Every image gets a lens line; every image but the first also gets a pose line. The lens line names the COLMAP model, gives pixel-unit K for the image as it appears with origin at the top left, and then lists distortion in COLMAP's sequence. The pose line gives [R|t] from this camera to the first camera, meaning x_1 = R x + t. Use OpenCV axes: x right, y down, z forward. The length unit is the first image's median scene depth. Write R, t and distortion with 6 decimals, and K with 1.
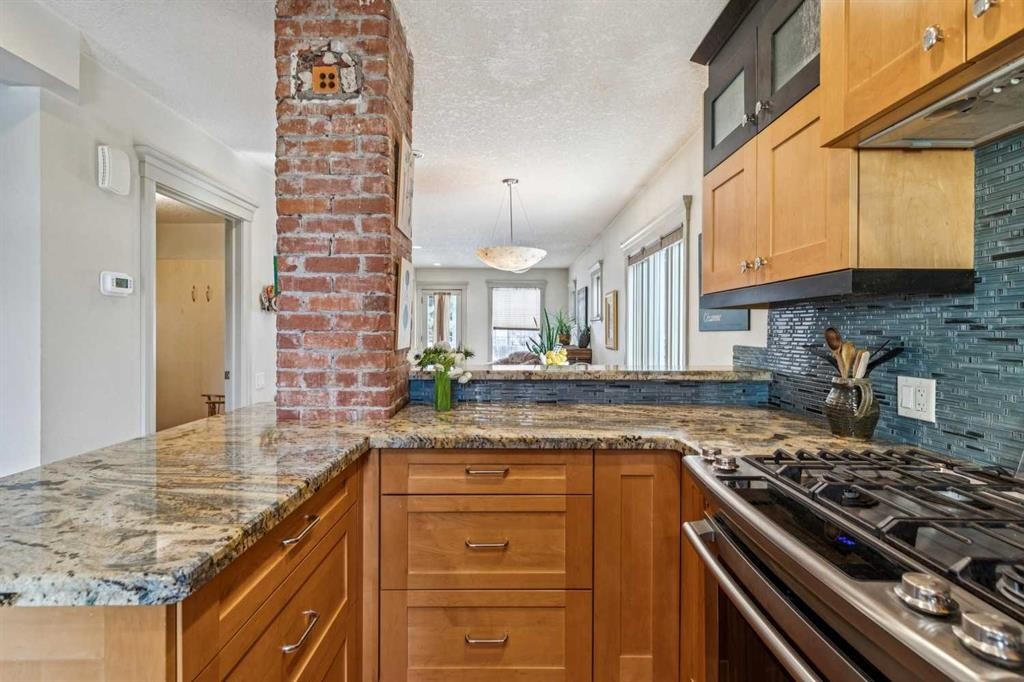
lens RADIAL K [[463.2, 0, 512.8], [0, 463.2, 331.9], [0, 0, 1]] dist [0.007720, -0.001182]
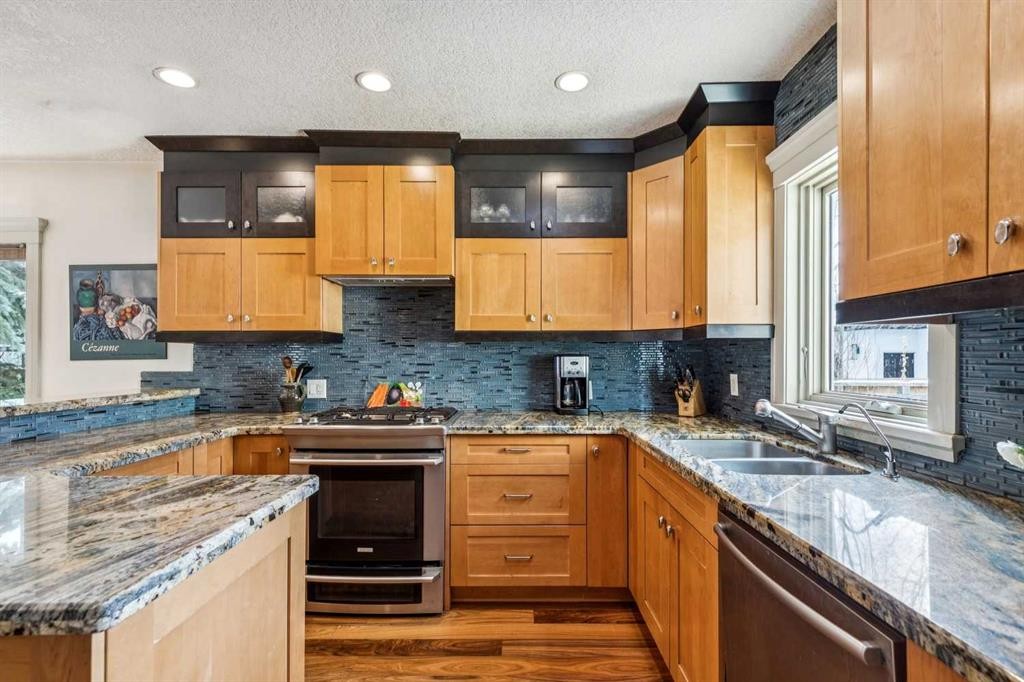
lens RADIAL K [[463.2, 0, 518.1], [0, 463.2, 350.8], [0, 0, 1]] dist [0.007720, -0.001182]
pose [[0.005208, 0.010729, 0.999929, -1.045993], [0.009563, 0.999896, -0.010778, -0.004227], [-0.999941, 0.009618, 0.005105, 0.028997]]
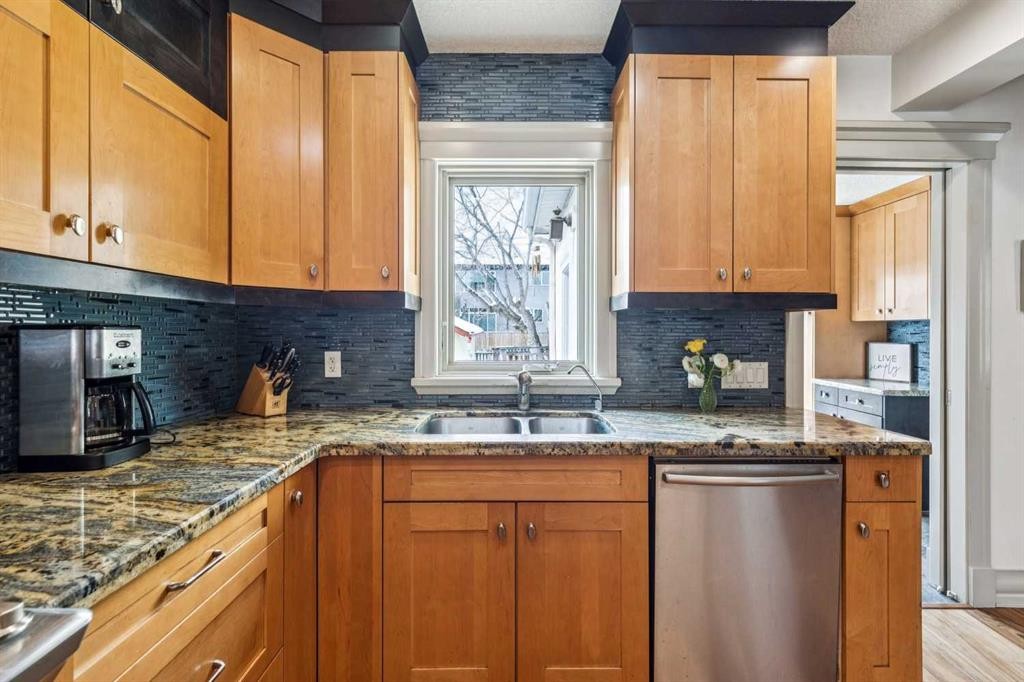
lens RADIAL K [[463.2, 0, 513.6], [0, 463.2, 332.4], [0, 0, 1]] dist [0.007720, -0.001182]
pose [[-0.999987, -0.004771, 0.001735, -0.029724], [-0.004751, 0.999926, 0.011243, -0.005551], [-0.001788, 0.011235, -0.999935, 0.568893]]
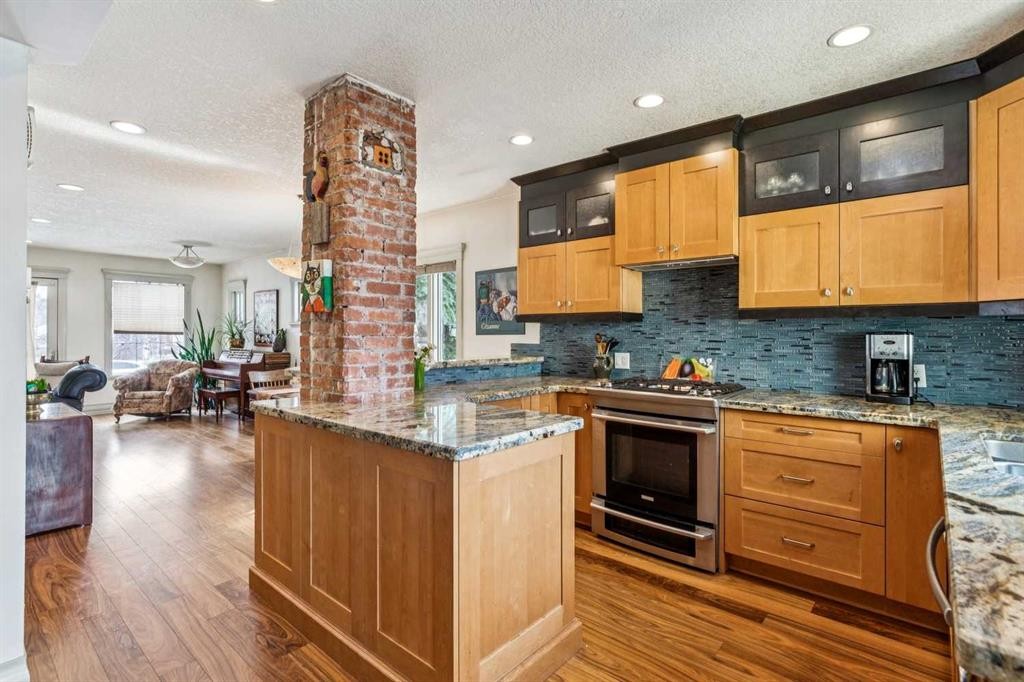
lens RADIAL K [[487.3, 0, 520.6], [0, 487.3, 332.0], [0, 0, 1]] dist [-0.005163, -0.000655]
pose [[0.650088, 0.001618, 0.759857, -1.238565], [0.003713, 0.999979, -0.005306, -0.004438], [-0.759850, 0.006271, 0.650068, -0.267098]]
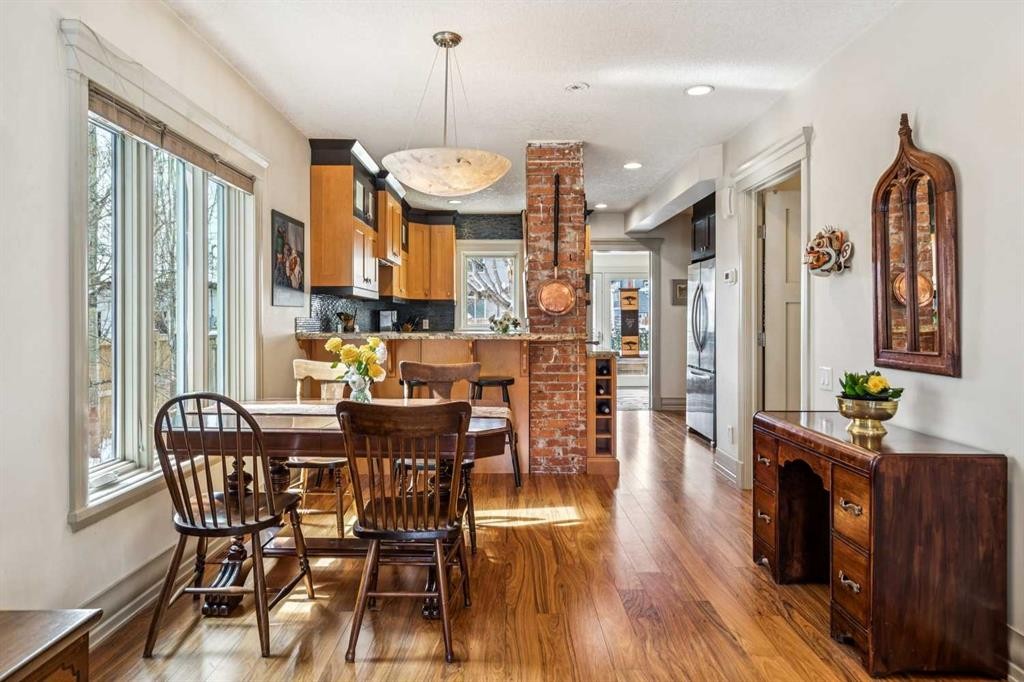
lens RADIAL K [[759.6, 0, 513.9], [0, 759.6, 334.7], [0, 0, 1]] dist [0.006856, 0.000794]
pose [[-0.999990, -0.004170, 0.001403, -0.200133], [-0.004136, 0.999717, 0.023413, 0.031516], [-0.001500, 0.023407, -0.999725, 4.569603]]
